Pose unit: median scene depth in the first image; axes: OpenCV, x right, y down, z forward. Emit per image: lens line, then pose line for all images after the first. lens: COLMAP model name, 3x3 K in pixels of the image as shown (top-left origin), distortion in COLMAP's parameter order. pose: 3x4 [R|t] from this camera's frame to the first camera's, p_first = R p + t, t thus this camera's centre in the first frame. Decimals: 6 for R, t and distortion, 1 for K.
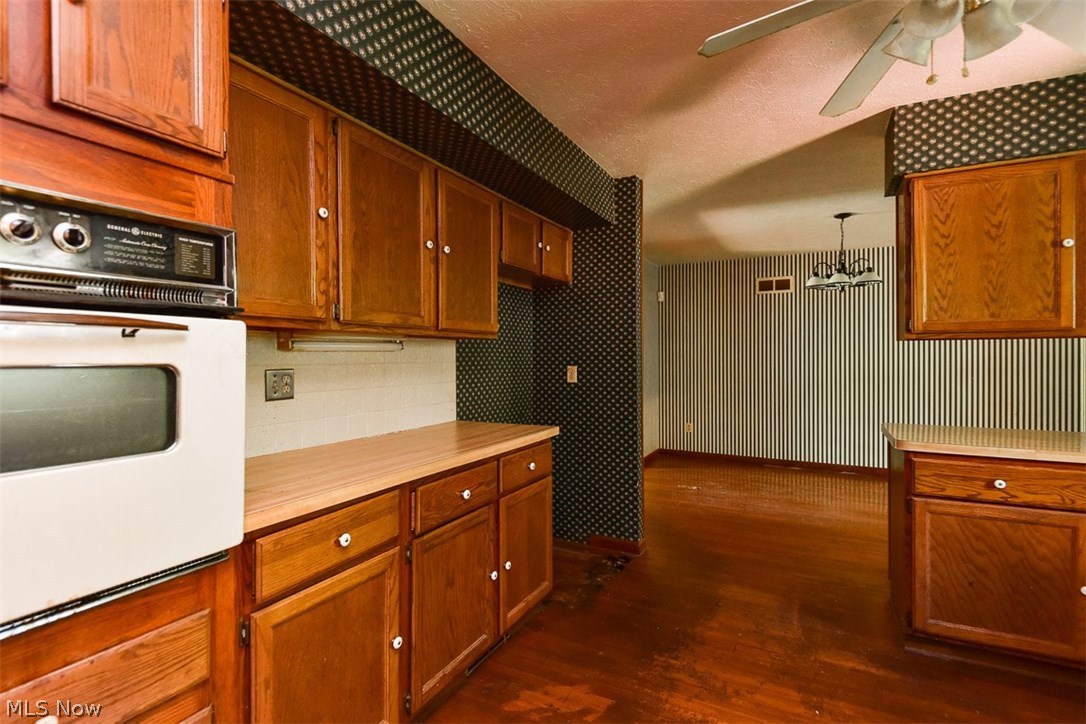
lens RADIAL K [[503.0, 0, 545.6], [0, 503.0, 361.6], [0, 0, 1]] dist [0.005136, 0.000359]
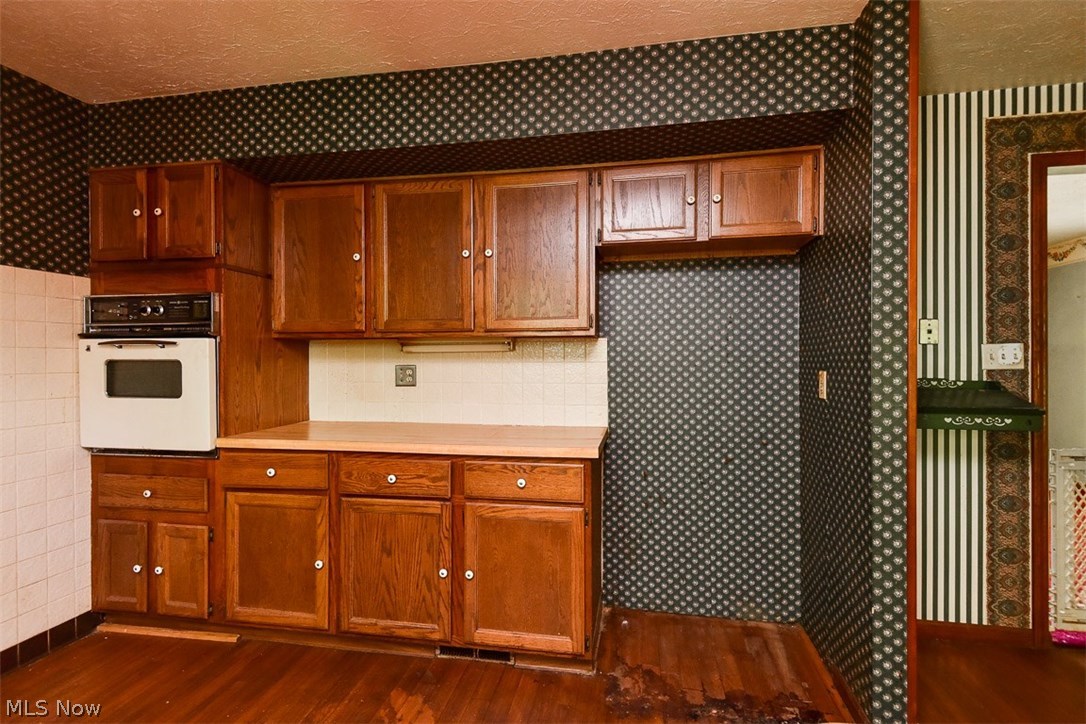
lens RADIAL K [[503.0, 0, 543.5], [0, 503.0, 362.7], [0, 0, 1]] dist [0.005136, 0.000359]
pose [[0.319525, 0.012173, -0.947500, 1.124598], [-0.008828, 0.999912, 0.009869, -0.010109], [0.947537, 0.005212, 0.319604, 1.070148]]
